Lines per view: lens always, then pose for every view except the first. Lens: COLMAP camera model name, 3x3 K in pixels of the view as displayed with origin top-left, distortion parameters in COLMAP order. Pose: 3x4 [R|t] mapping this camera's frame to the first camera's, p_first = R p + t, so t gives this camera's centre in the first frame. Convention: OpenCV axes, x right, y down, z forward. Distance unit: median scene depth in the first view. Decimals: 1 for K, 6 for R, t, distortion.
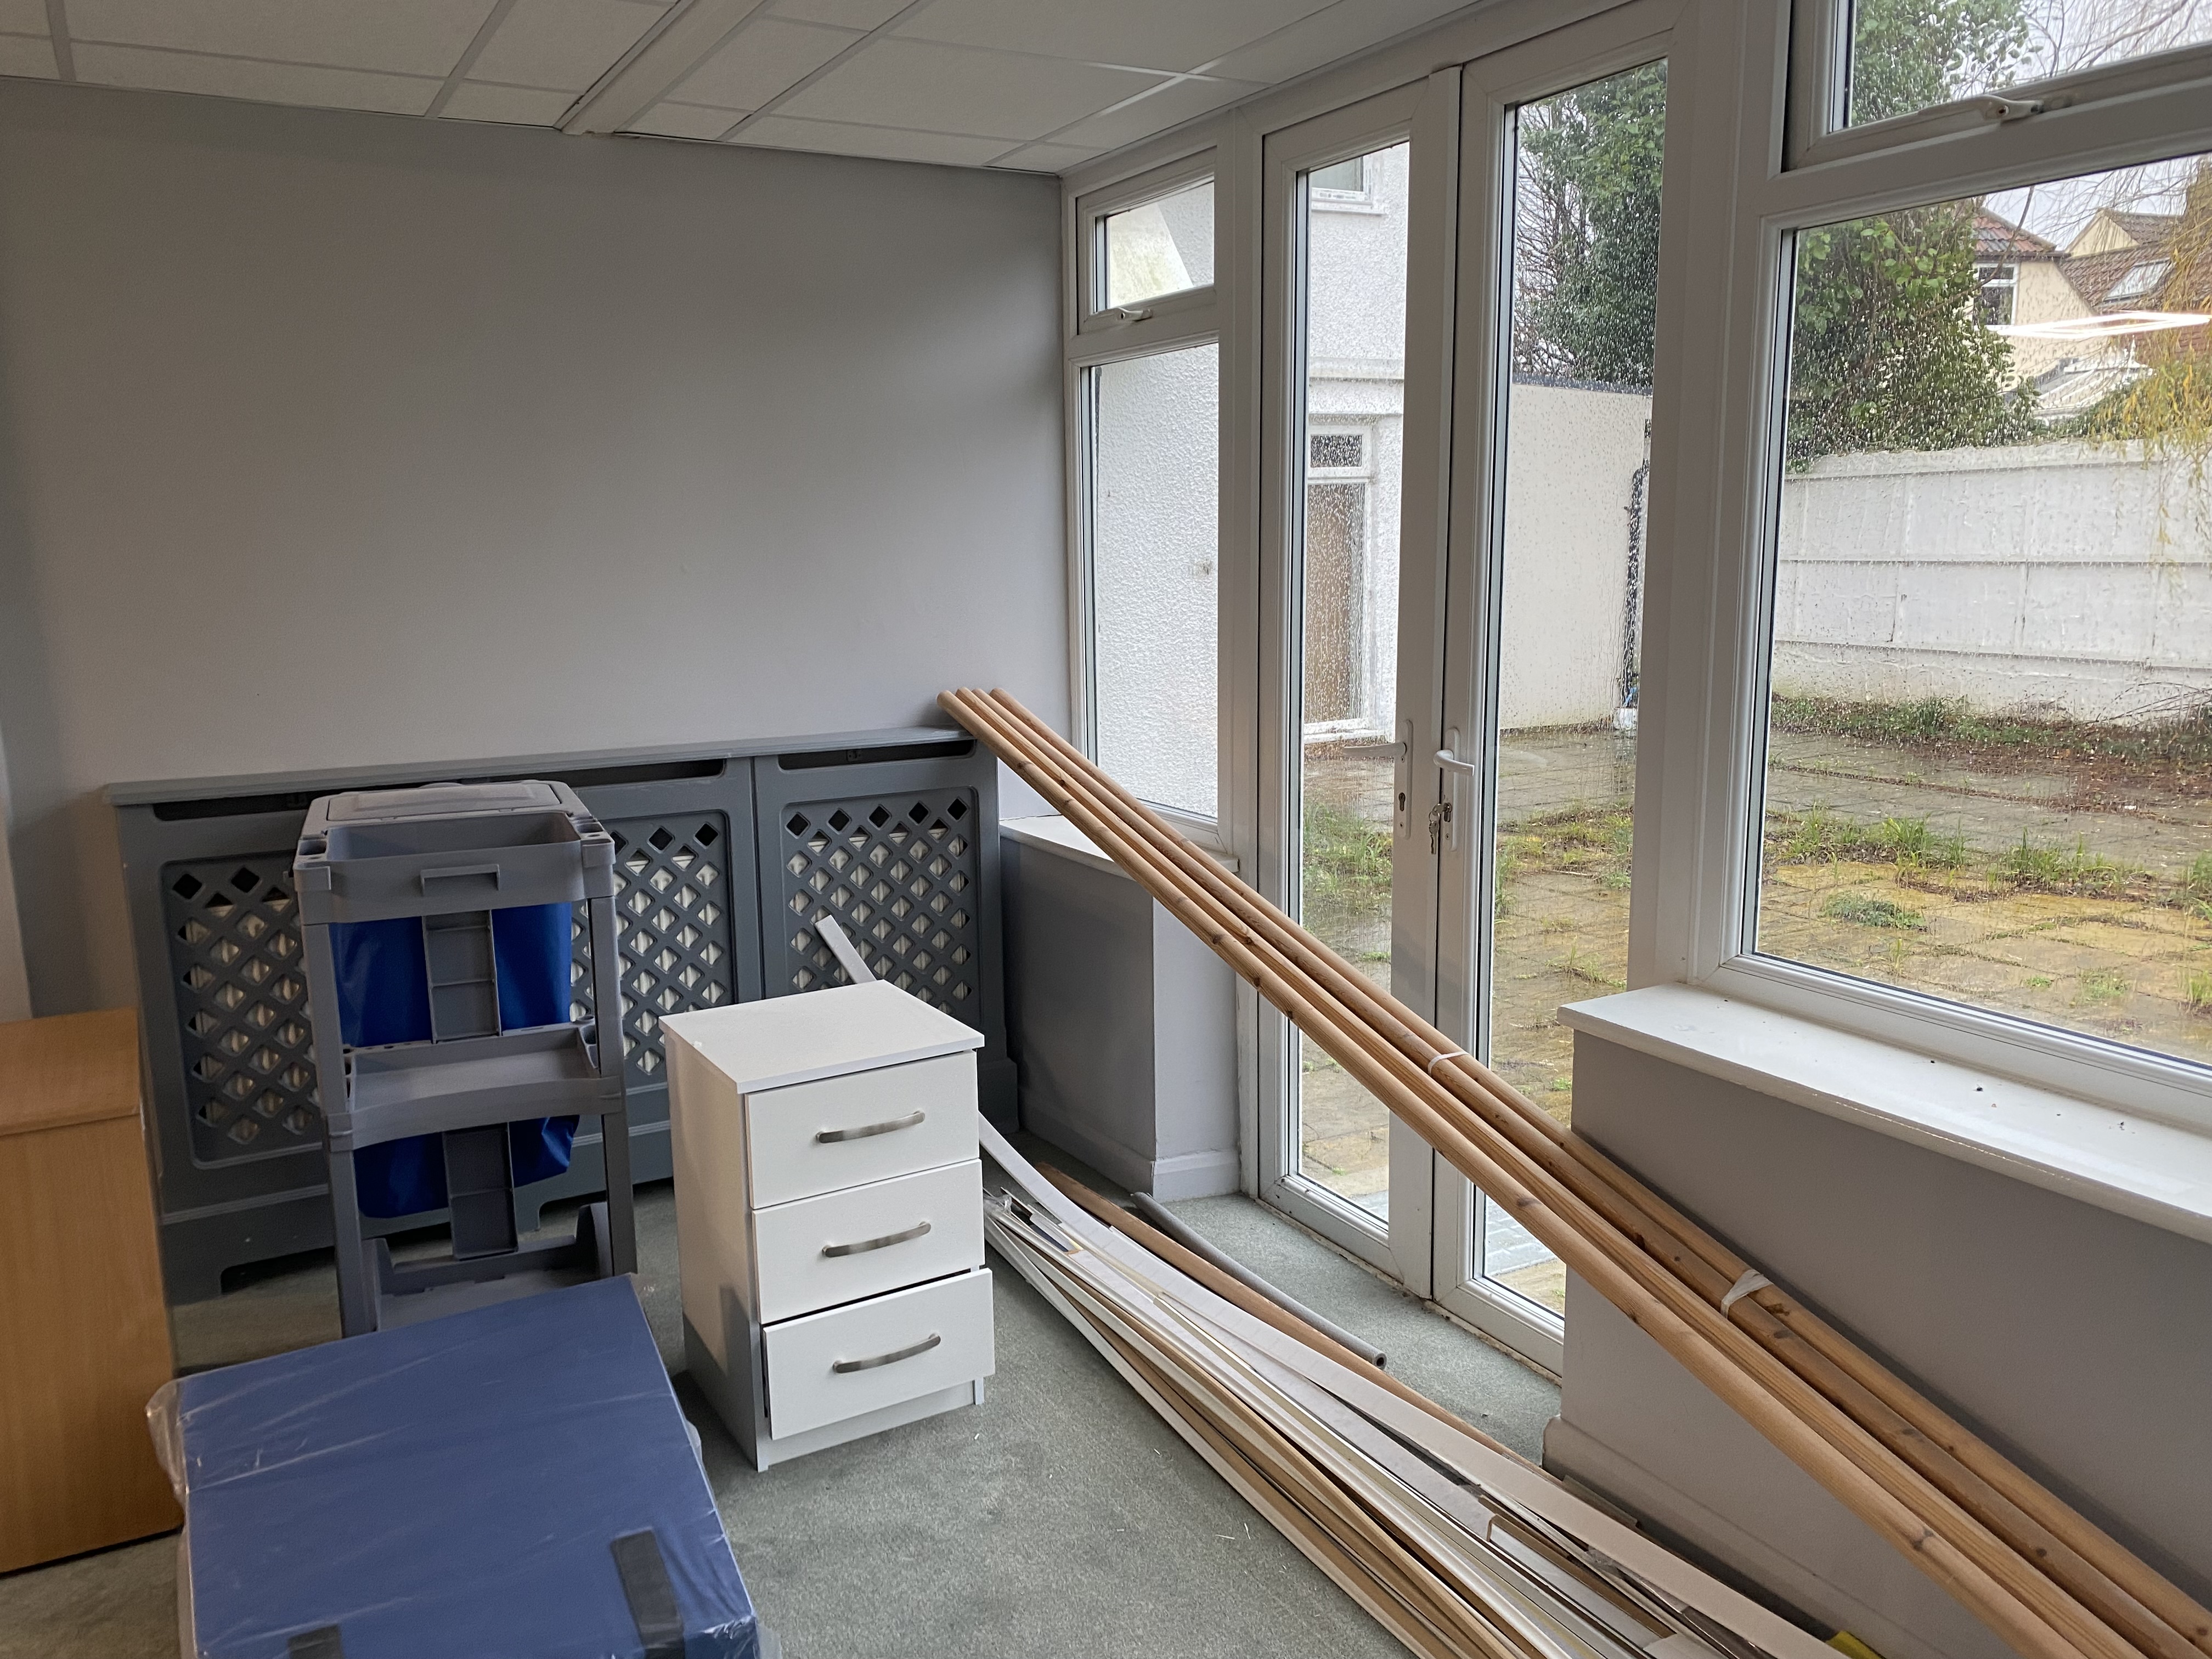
lens RADIAL K [[1696.3, 0, 1119.0], [0, 1696.3, 836.3], [0, 0, 1]] dist [0.144428, -0.231829]
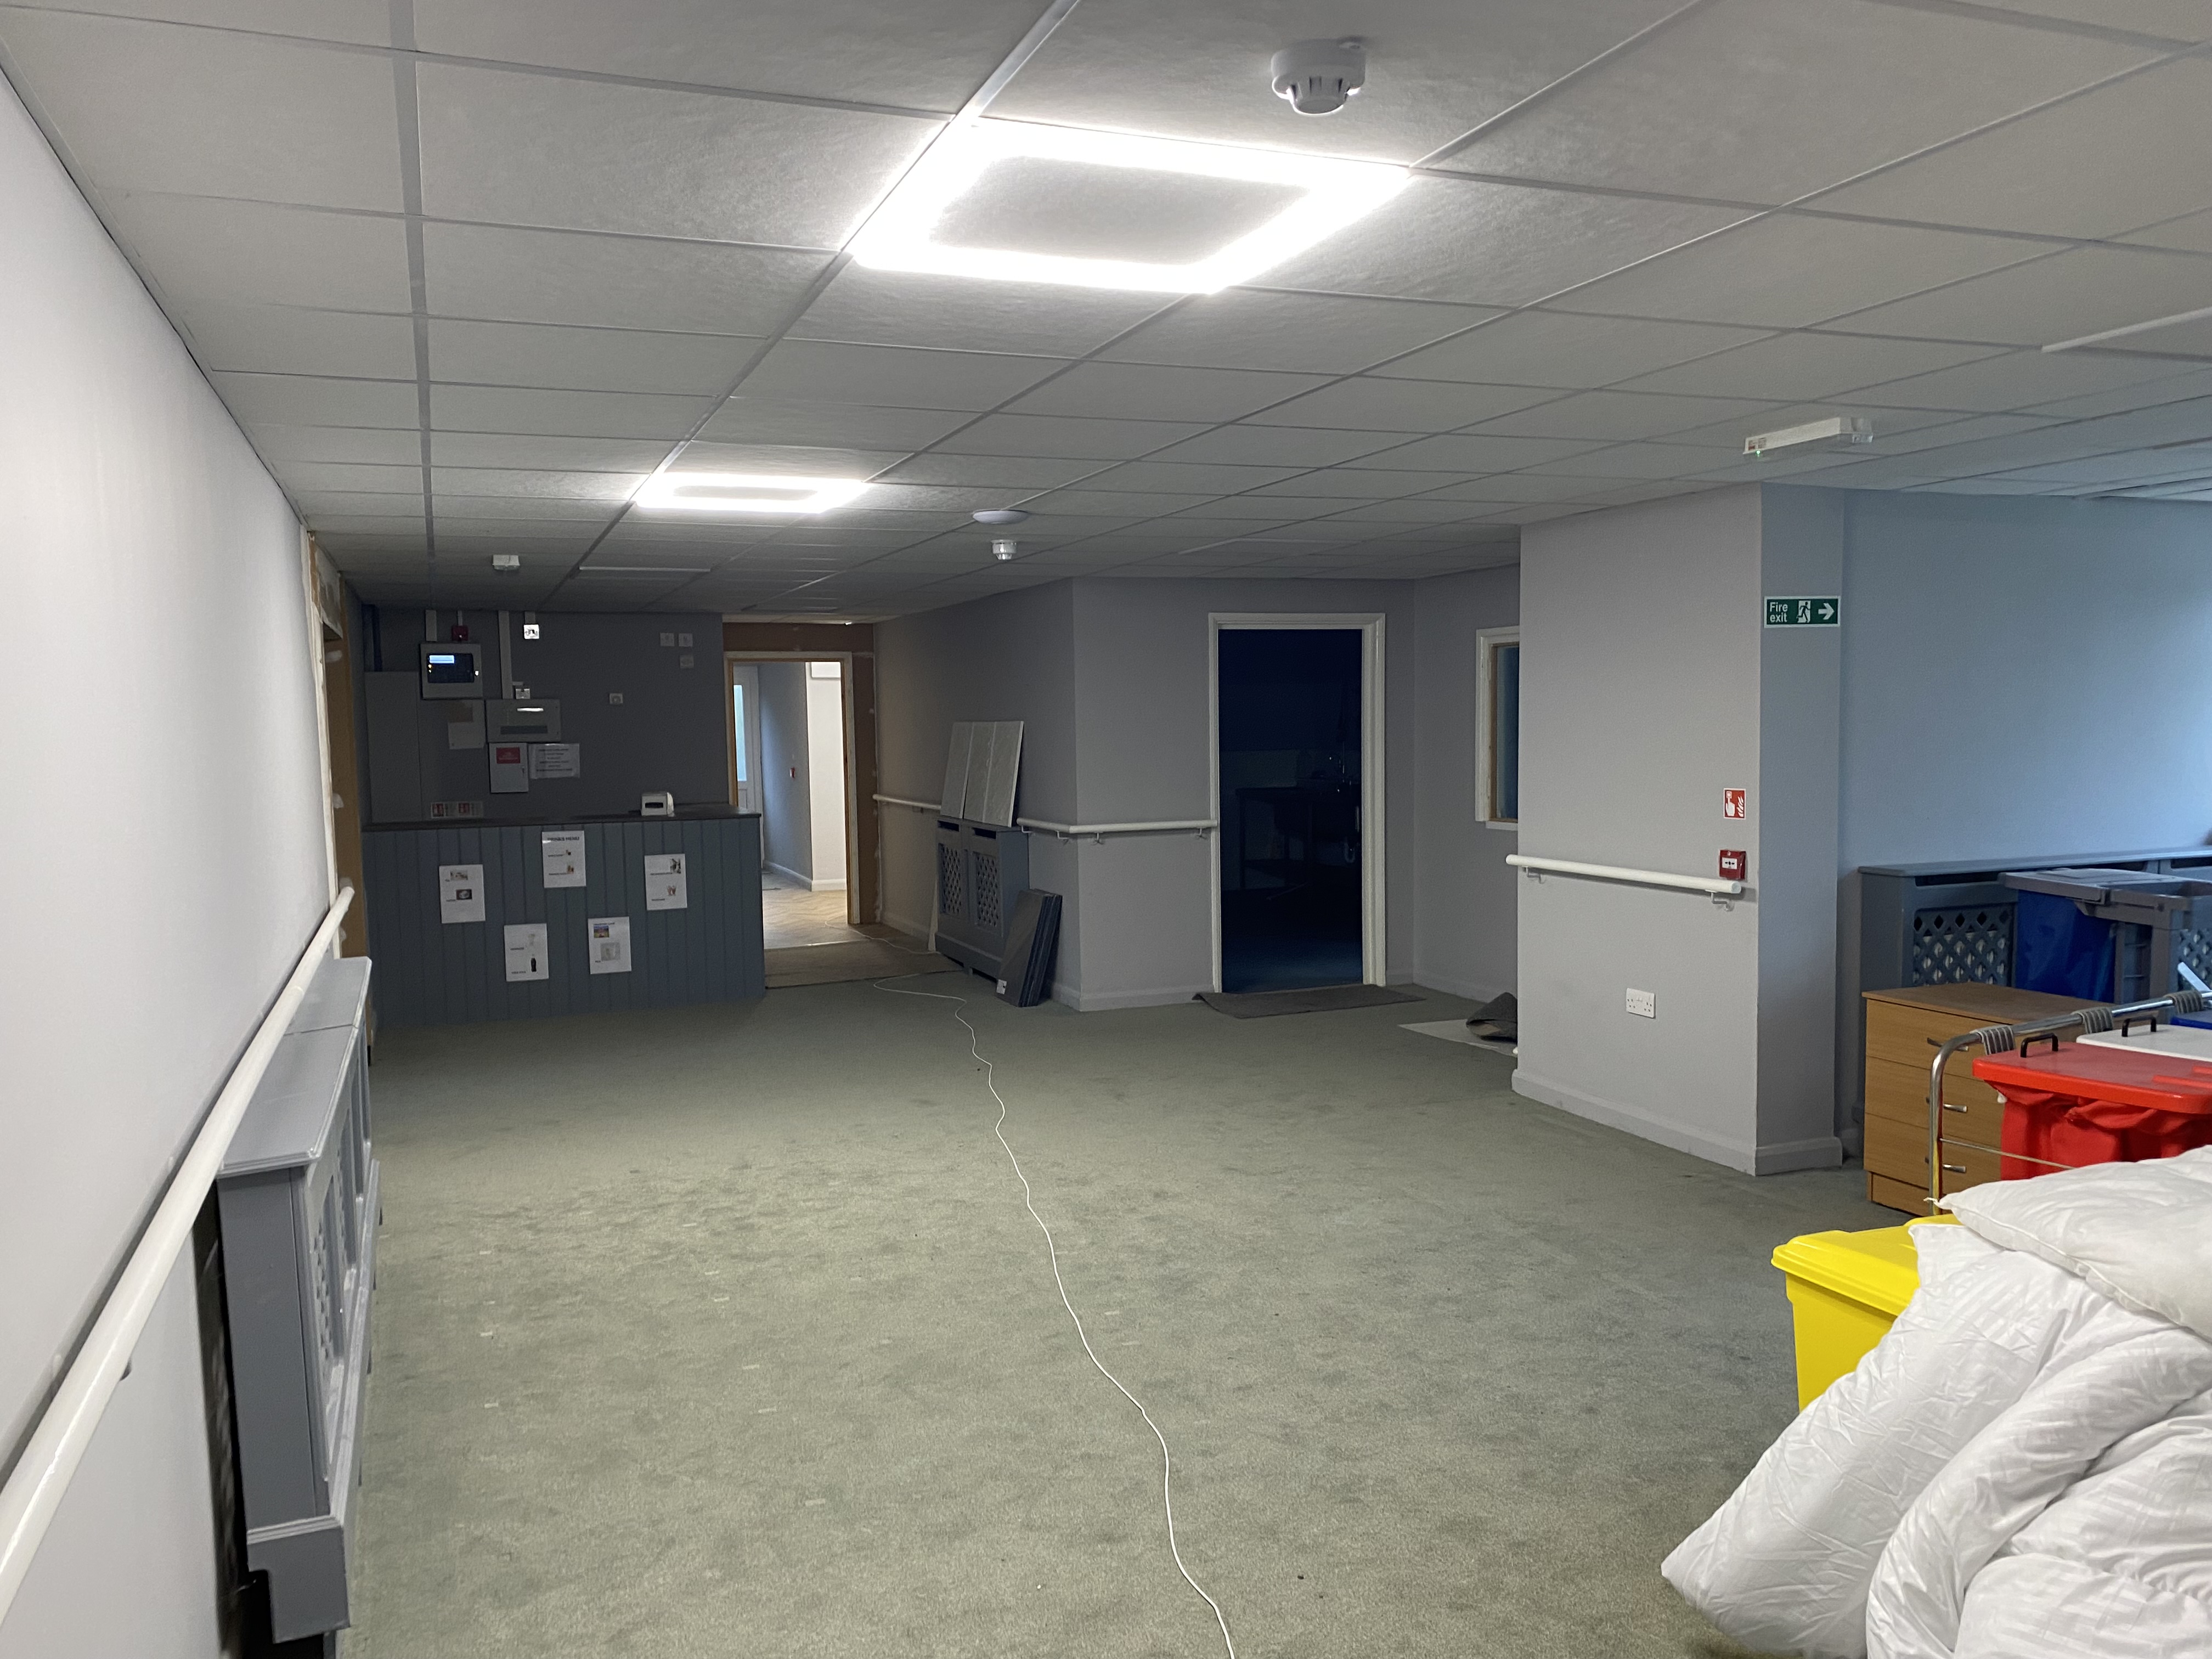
lens RADIAL K [[1696.3, 0, 1119.0], [0, 1696.3, 836.3], [0, 0, 1]] dist [0.144428, -0.231829]
pose [[0.991033, 0.008318, -0.133356, -0.855911], [-0.021818, 0.994739, -0.100091, 0.104067], [0.131822, 0.102103, 0.986001, -0.671688]]
